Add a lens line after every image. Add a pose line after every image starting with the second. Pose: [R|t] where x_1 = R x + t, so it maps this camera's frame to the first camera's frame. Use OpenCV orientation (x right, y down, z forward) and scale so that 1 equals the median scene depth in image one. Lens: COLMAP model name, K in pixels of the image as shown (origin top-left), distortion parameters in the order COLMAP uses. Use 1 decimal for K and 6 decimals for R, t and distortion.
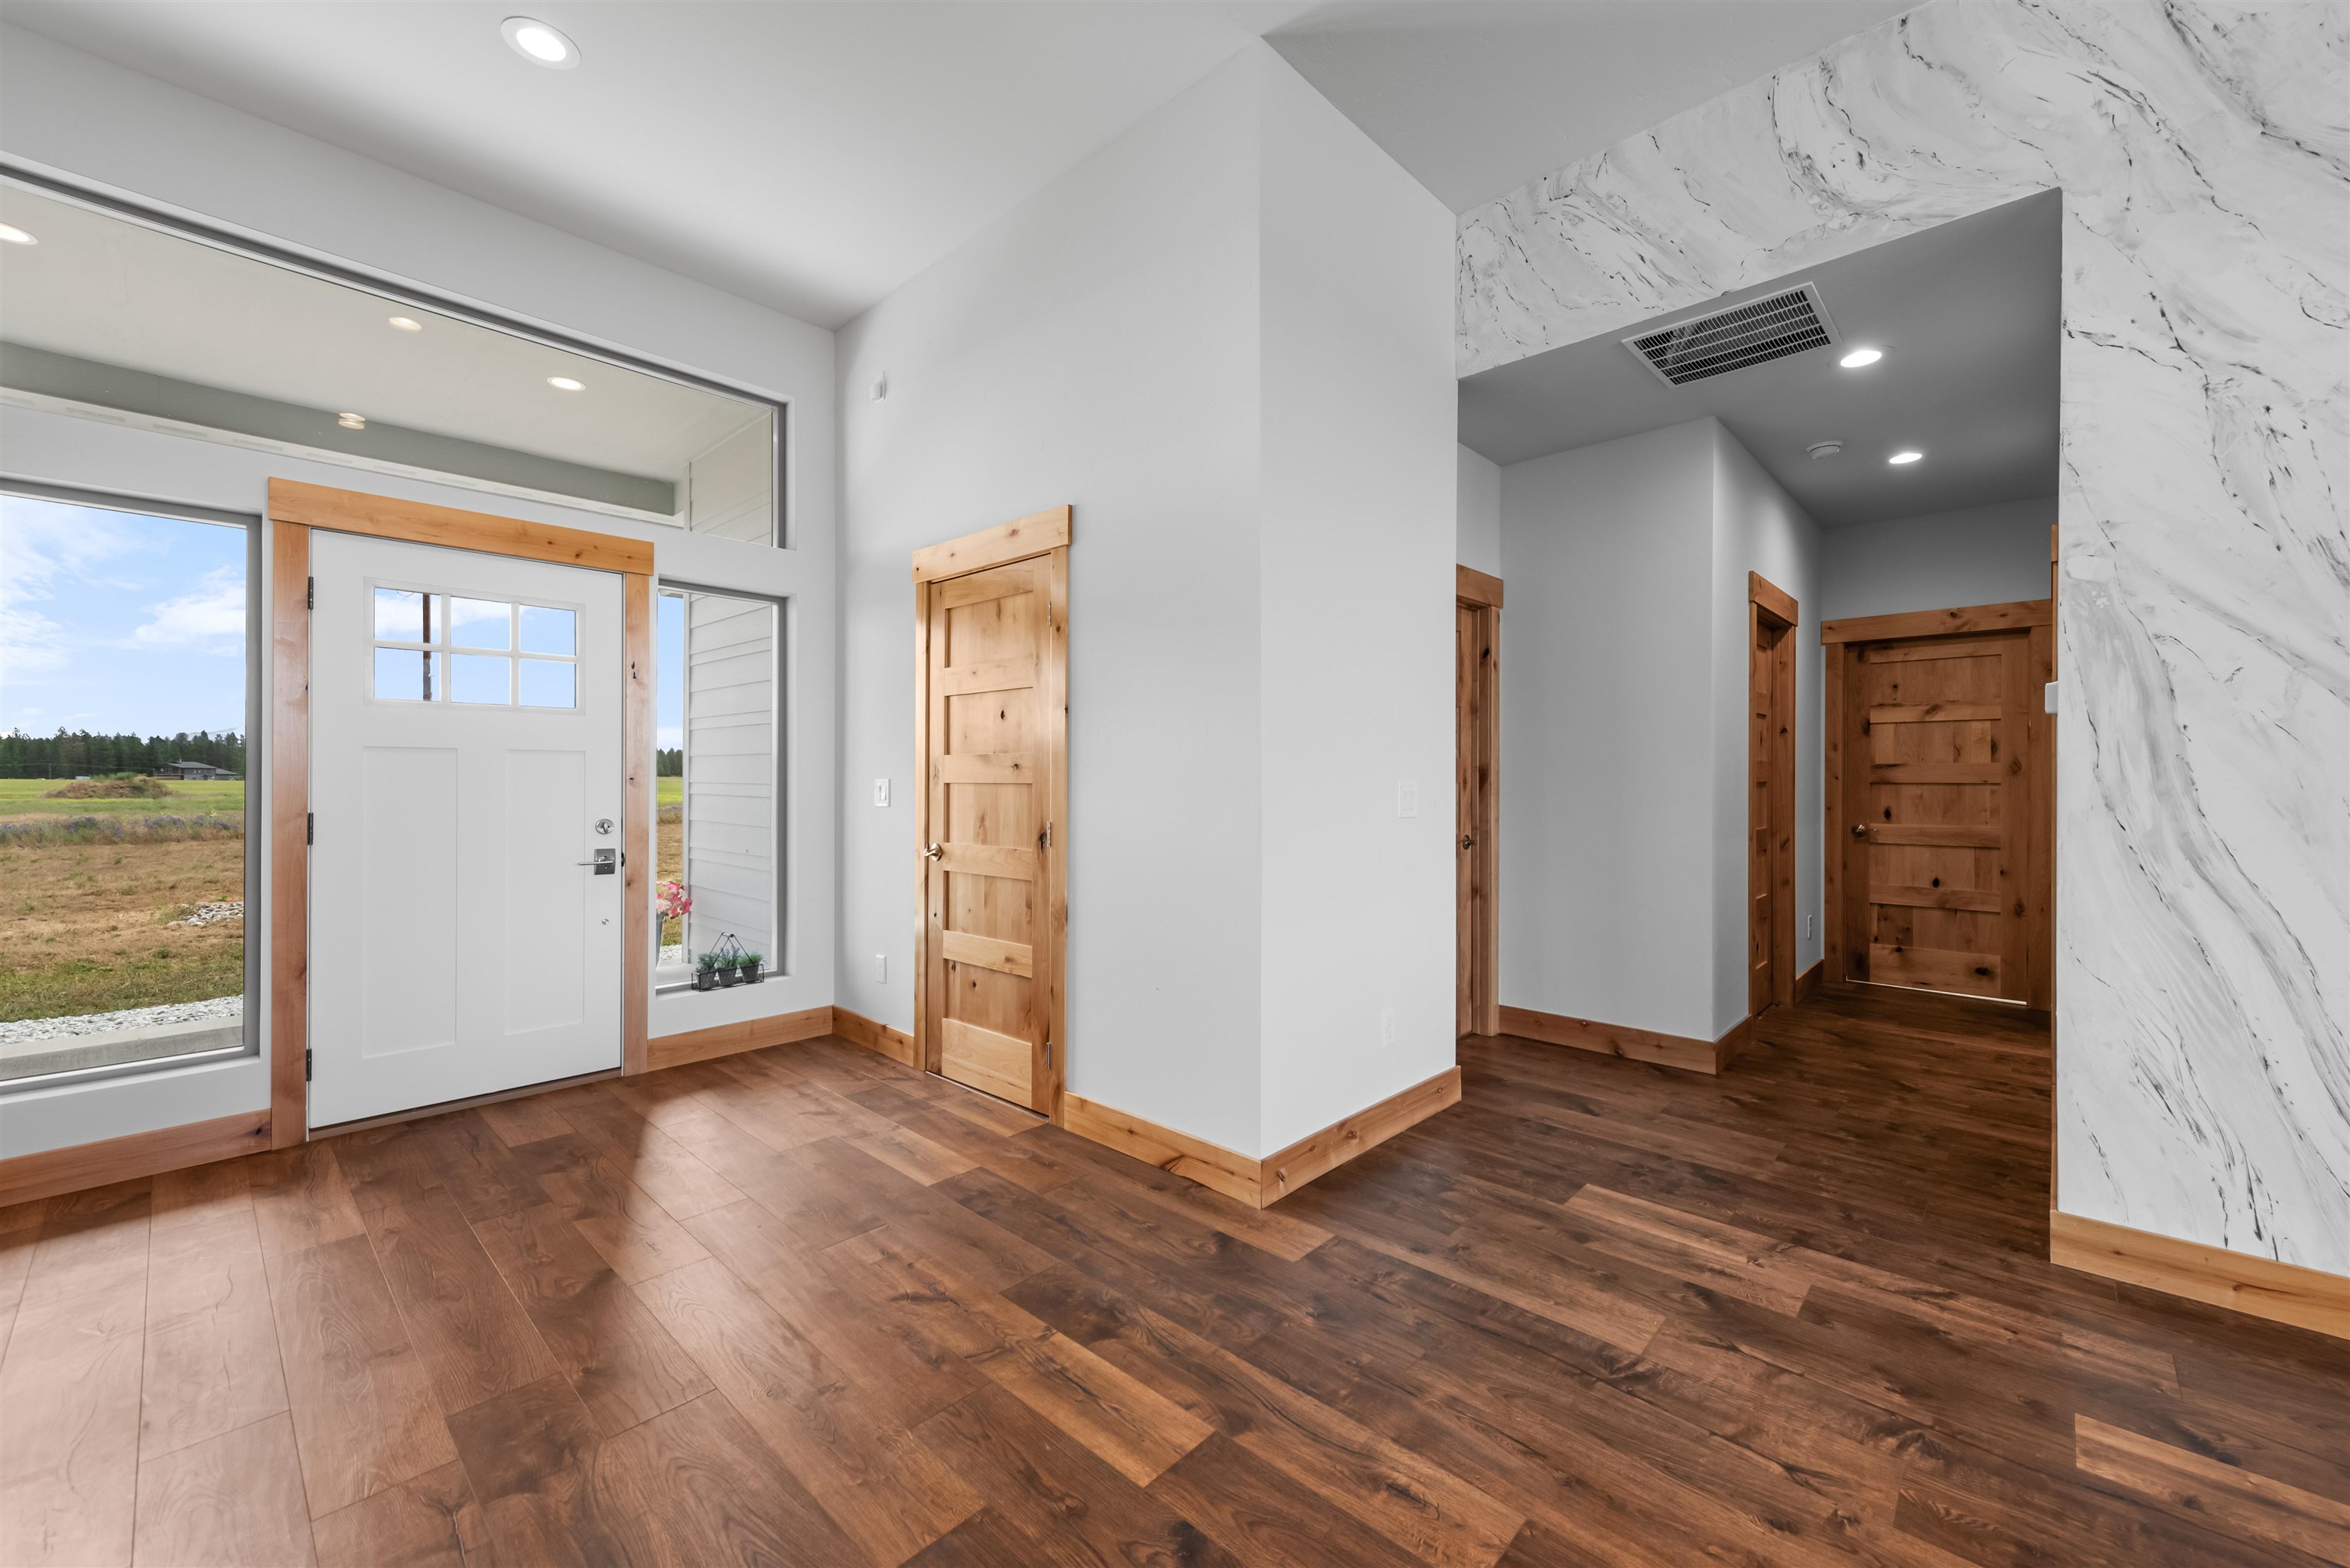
lens RADIAL K [[931.6, 0, 1181.3], [0, 931.6, 784.3], [0, 0, 1]] dist [0.002545, 0.000074]
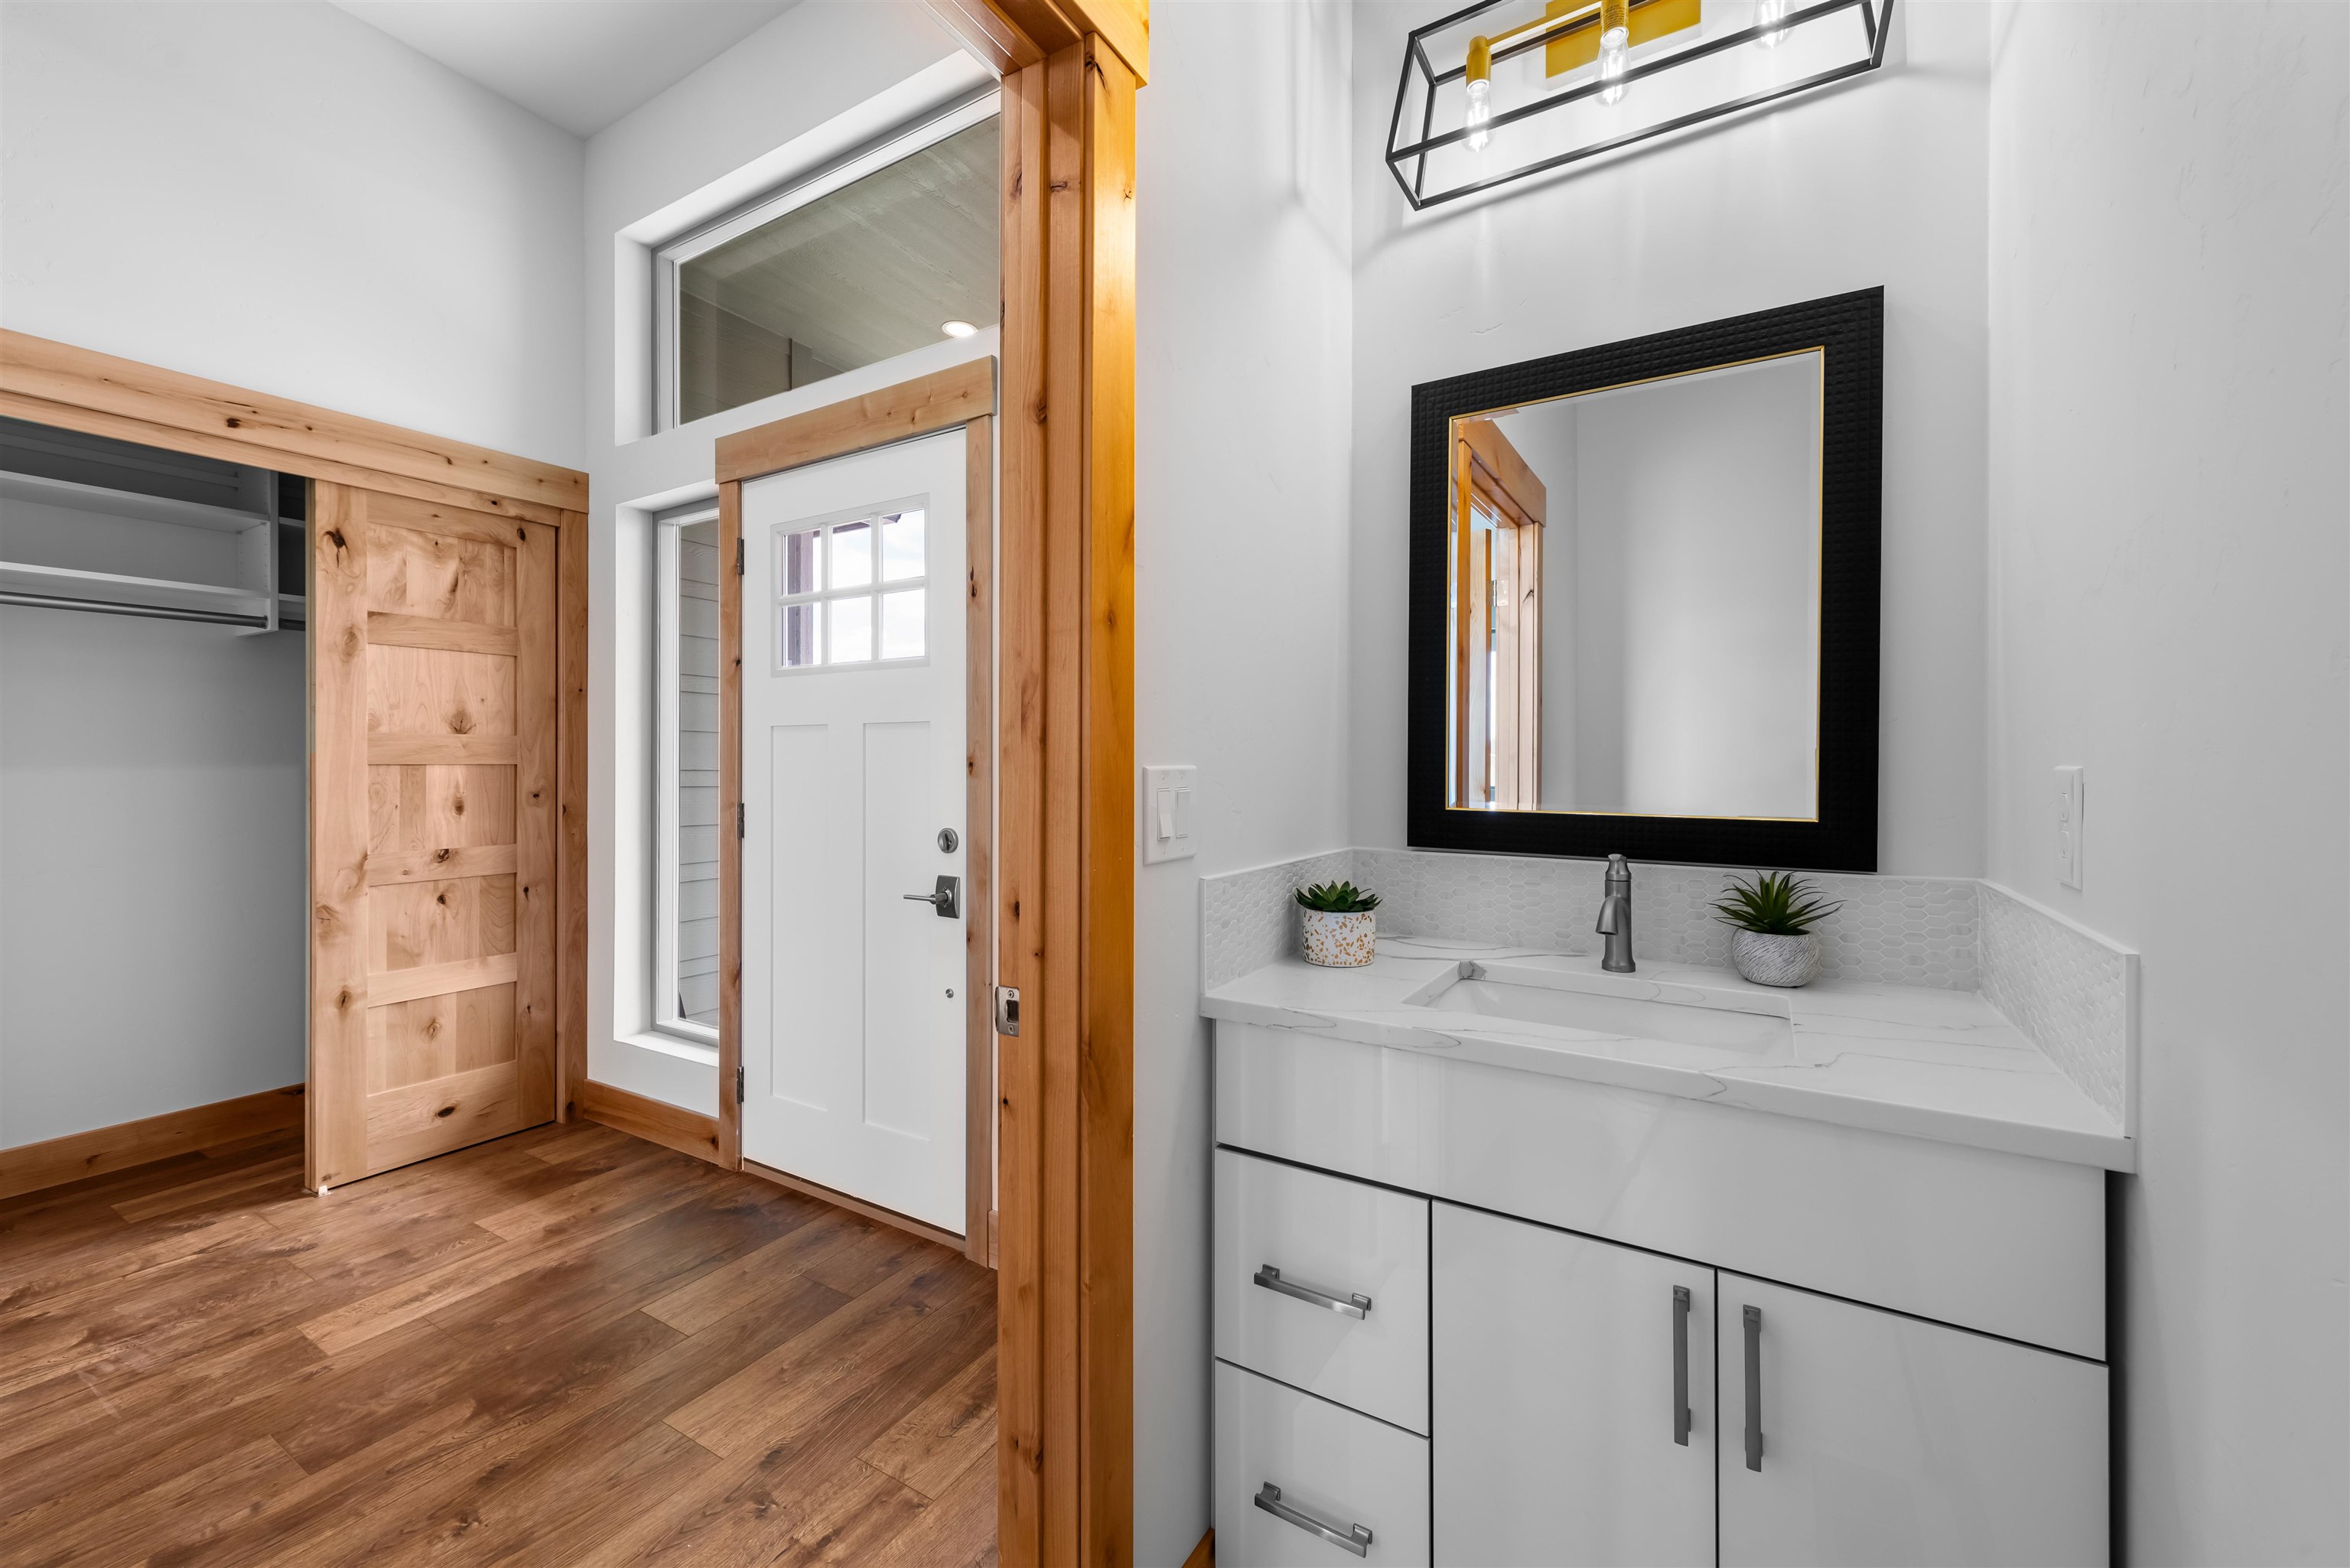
lens RADIAL K [[931.6, 0, 1179.5], [0, 931.6, 761.9], [0, 0, 1]] dist [0.002545, 0.000074]
pose [[0.215922, 0.000798, -0.976410, 0.023086], [0.002040, 0.999997, 0.001268, -0.007932], [0.976408, -0.002265, 0.215920, 1.030380]]
